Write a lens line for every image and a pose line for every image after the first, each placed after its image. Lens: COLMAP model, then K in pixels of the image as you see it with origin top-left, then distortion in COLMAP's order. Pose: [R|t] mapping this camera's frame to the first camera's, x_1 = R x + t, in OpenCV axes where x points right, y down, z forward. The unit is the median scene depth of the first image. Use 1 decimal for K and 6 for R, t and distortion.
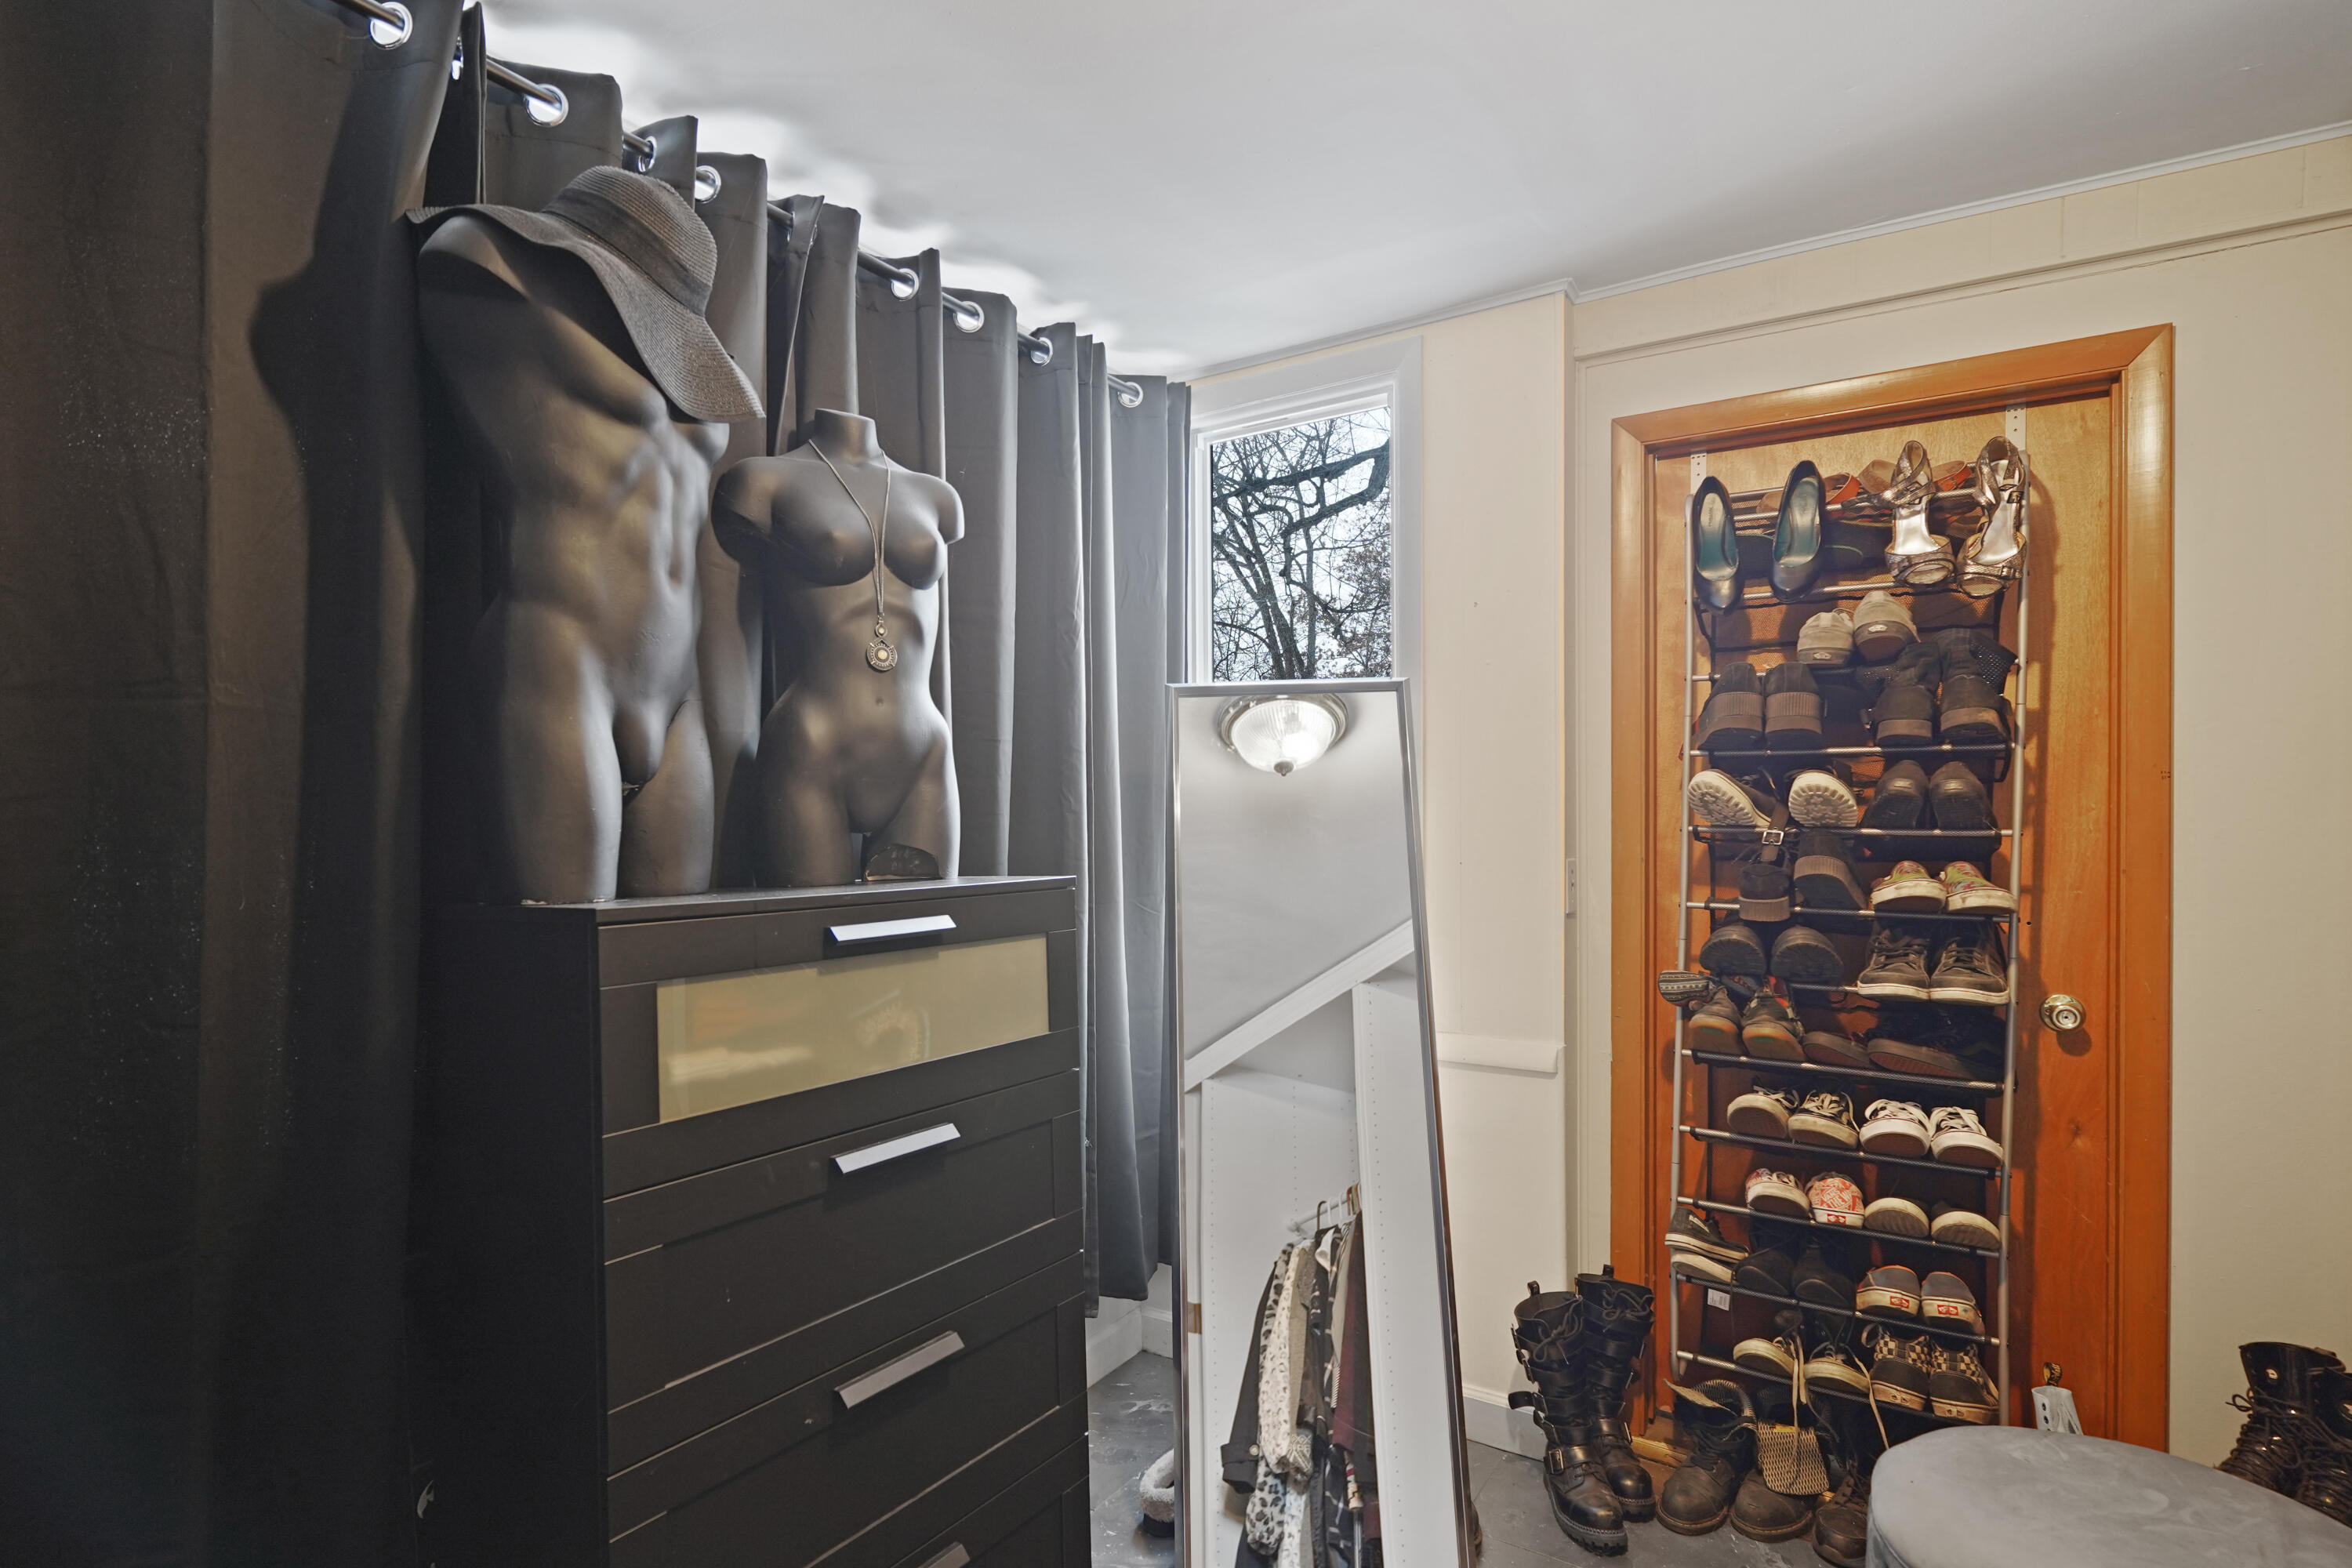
lens RADIAL K [[1171.2, 0, 1176.6], [0, 1171.2, 797.2], [0, 0, 1]] dist [0.004515, -0.002304]
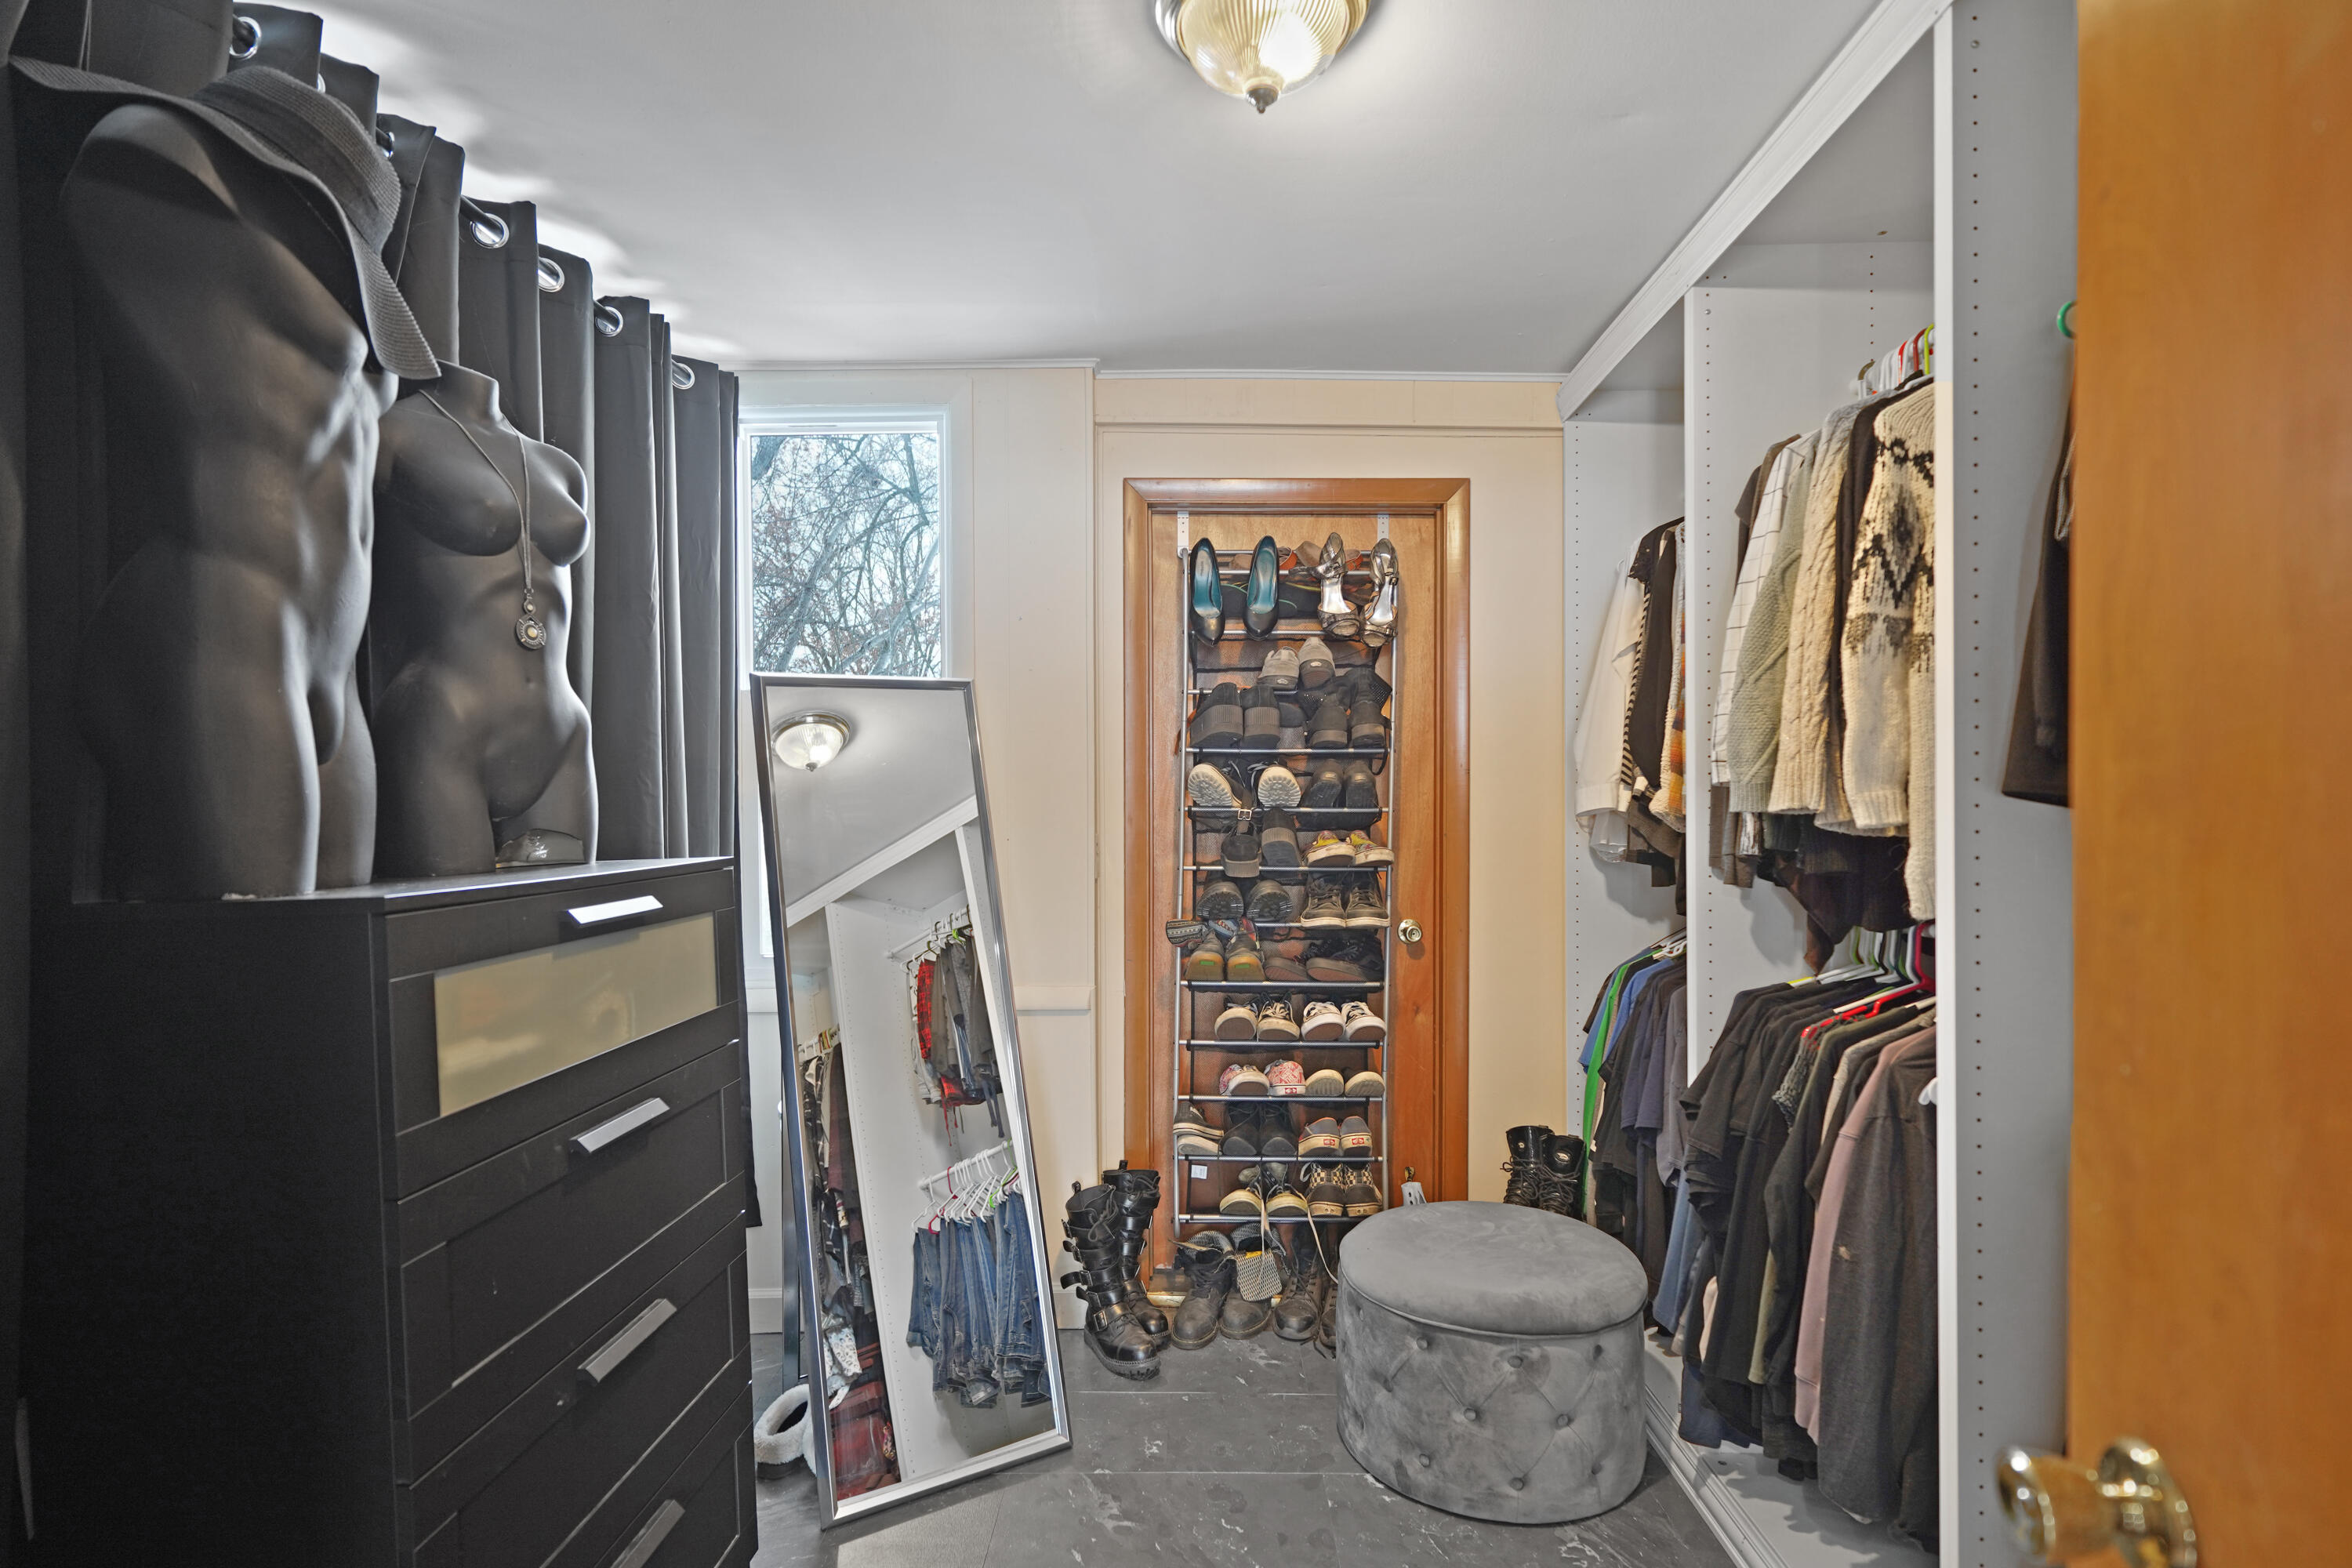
lens RADIAL K [[1171.2, 0, 1177.7], [0, 1171.2, 785.3], [0, 0, 1]] dist [0.004515, -0.002304]
pose [[0.844861, 0.004550, 0.534967, -0.281680], [-0.005924, 0.999982, 0.000851, 0.000354], [-0.534954, -0.003888, 0.844872, -0.088175]]
